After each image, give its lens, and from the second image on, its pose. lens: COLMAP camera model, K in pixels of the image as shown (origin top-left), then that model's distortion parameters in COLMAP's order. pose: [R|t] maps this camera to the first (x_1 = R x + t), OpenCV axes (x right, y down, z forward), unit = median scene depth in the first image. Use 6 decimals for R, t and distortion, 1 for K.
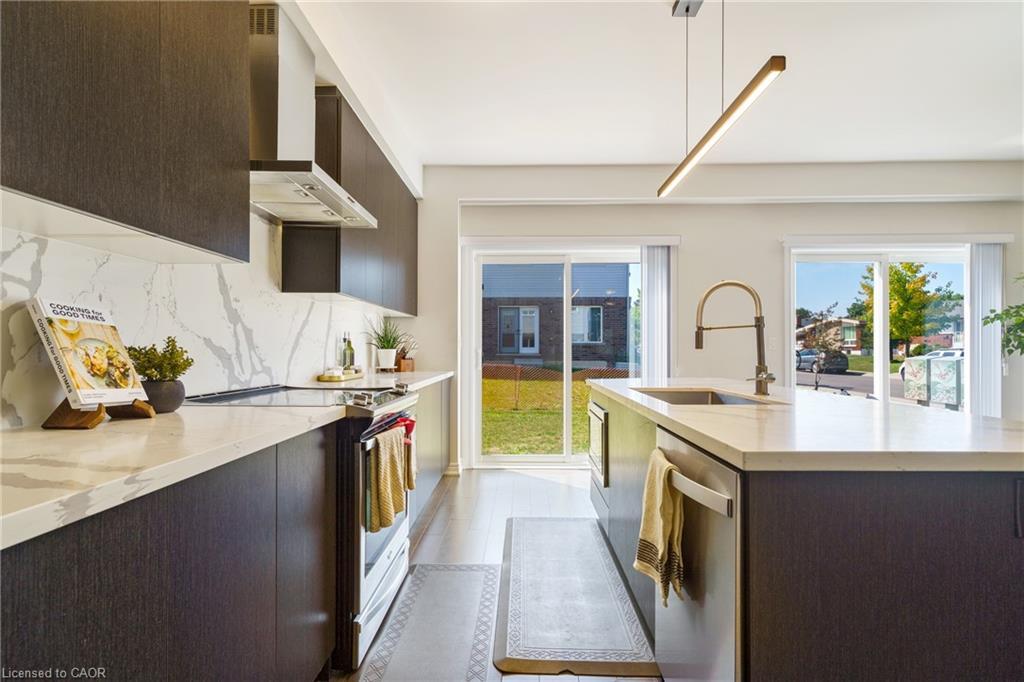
lens RADIAL K [[486.5, 0, 512.1], [0, 486.5, 348.6], [0, 0, 1]] dist [0.003979, 0.000520]
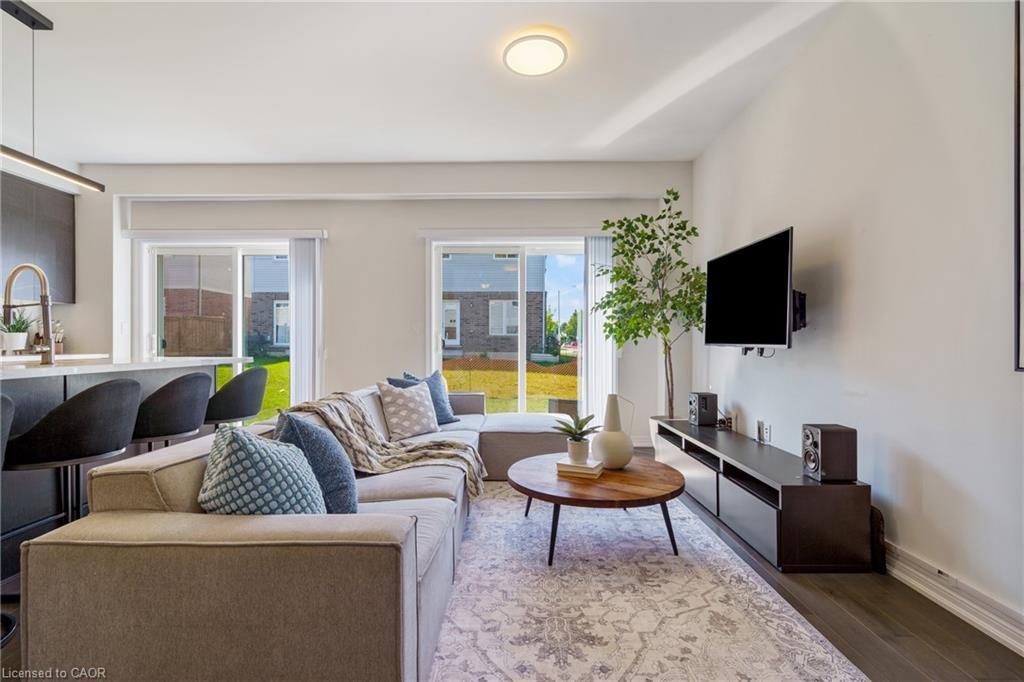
lens RADIAL K [[465.1, 0, 510.8], [0, 465.1, 345.2], [0, 0, 1]] dist [-0.001783, -0.000344]
pose [[0.999951, -0.000405, 0.009912, 1.497721], [0.000345, 0.999982, 0.006032, 0.041464], [-0.009914, -0.006029, 0.999933, -0.085768]]
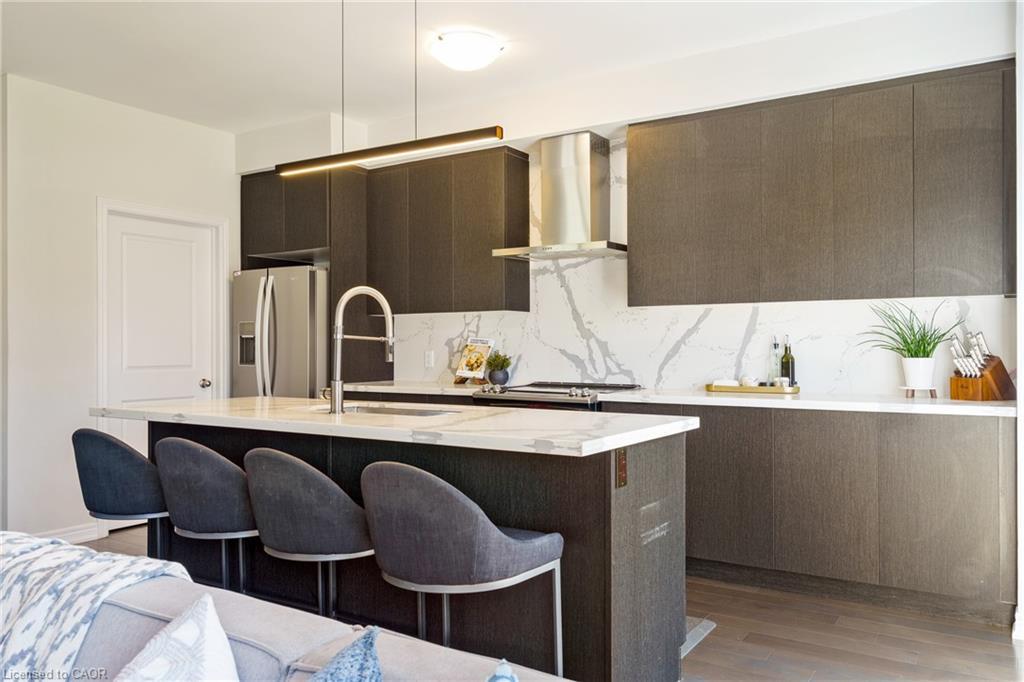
lens RADIAL K [[780.9, 0, 512.0], [0, 780.9, 341.0], [0, 0, 1]] dist [0.000247, -0.000031]
pose [[-0.523294, -0.005695, -0.852133, 1.481302], [0.003790, 0.999952, -0.009011, -0.022562], [0.852144, -0.007945, -0.523247, 1.921872]]
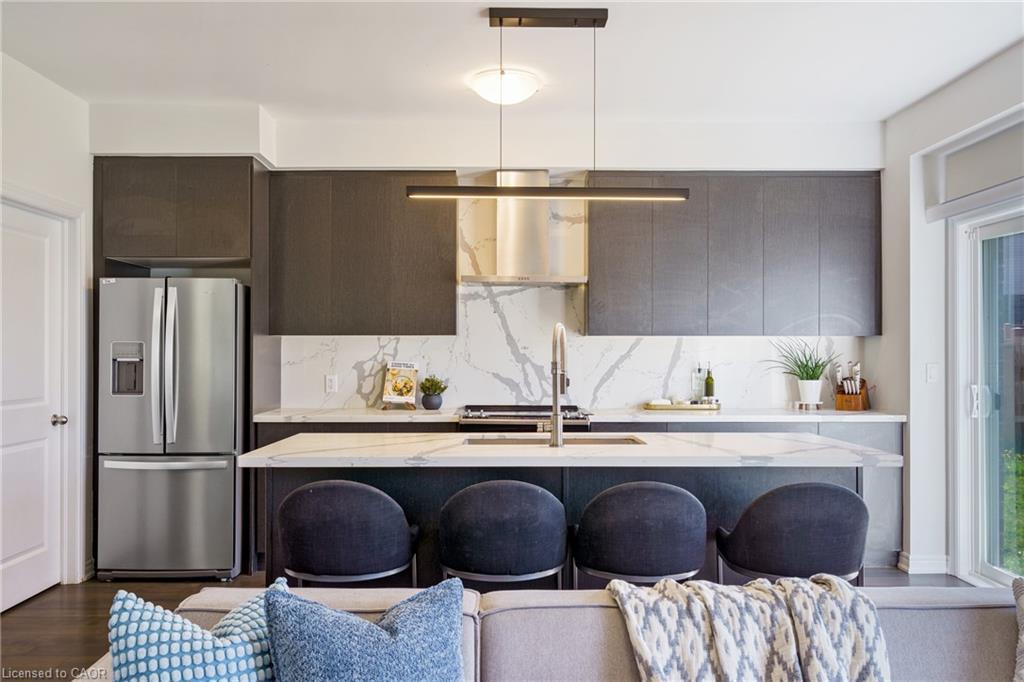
lens RADIAL K [[832.8, 0, 511.7], [0, 832.8, 346.6], [0, 0, 1]] dist [0.006111, 0.004541]
pose [[0.033165, -0.008653, -0.999412, 1.977514], [0.001453, 0.999962, -0.008610, -0.076655], [0.999449, -0.001167, 0.033176, 0.820969]]
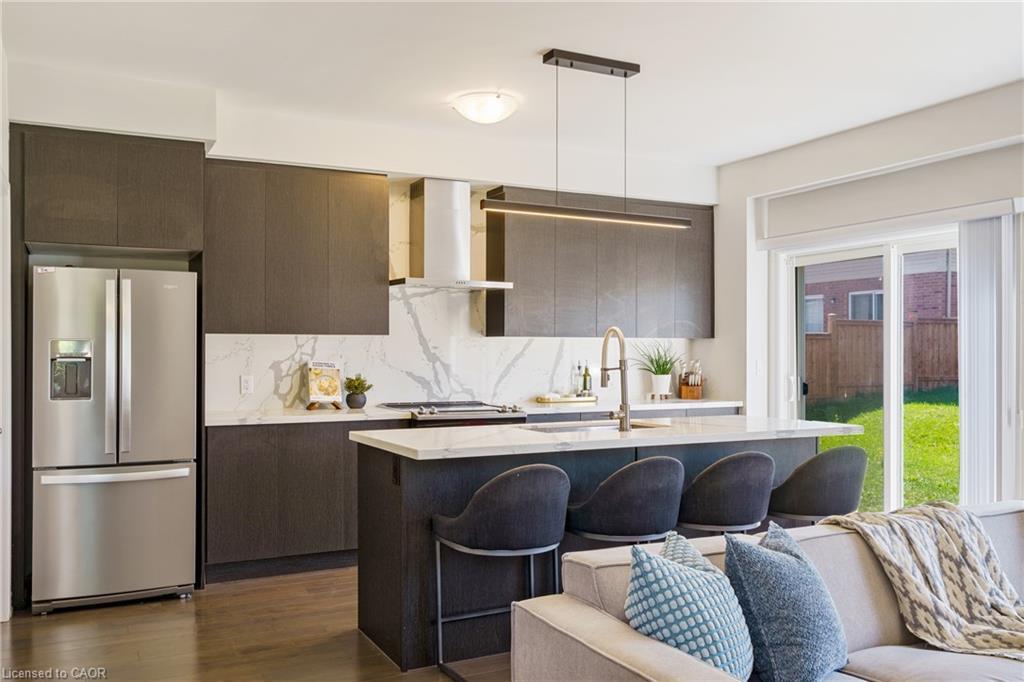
lens RADIAL K [[858.6, 0, 510.1], [0, 858.6, 349.5], [0, 0, 1]] dist [0.006142, 0.001691]
pose [[0.469750, -0.003995, -0.882790, 1.990142], [0.001885, 0.999992, -0.003522, -0.077672], [0.882797, -0.000010, 0.469754, -0.128918]]
